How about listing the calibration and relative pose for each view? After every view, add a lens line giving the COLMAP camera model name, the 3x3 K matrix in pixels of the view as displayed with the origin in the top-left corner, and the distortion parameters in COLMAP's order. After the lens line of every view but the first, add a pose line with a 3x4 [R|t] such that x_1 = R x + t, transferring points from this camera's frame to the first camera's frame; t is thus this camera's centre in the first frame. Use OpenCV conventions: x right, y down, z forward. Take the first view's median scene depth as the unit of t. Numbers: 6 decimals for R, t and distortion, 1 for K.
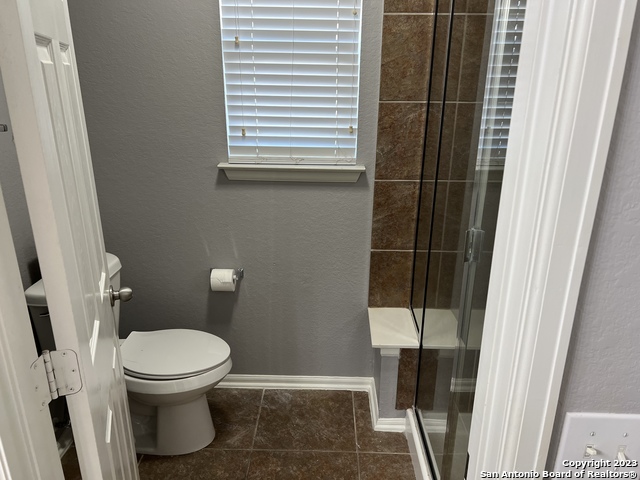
lens RADIAL K [[477.8, 0, 320.0], [0, 477.8, 240.0], [0, 0, 1]] dist [0.092749, -0.118846]
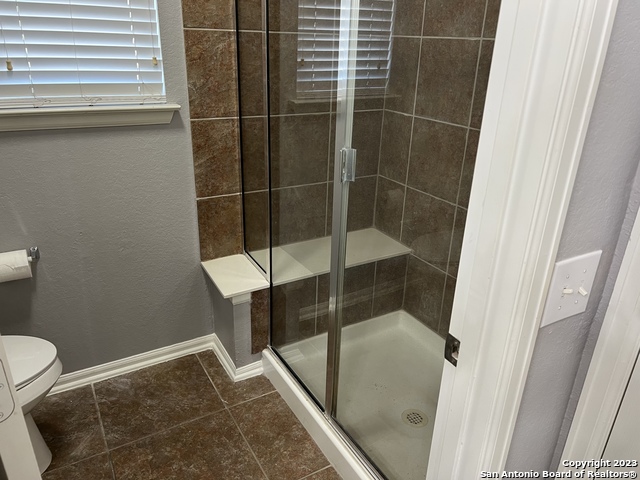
lens RADIAL K [[477.8, 0, 320.0], [0, 477.8, 240.0], [0, 0, 1]] dist [0.092749, -0.118846]
pose [[0.849711, -0.187906, 0.492629, -0.168948], [0.147927, 0.981773, 0.119331, 0.024459], [-0.506073, -0.028524, 0.862019, 0.088987]]
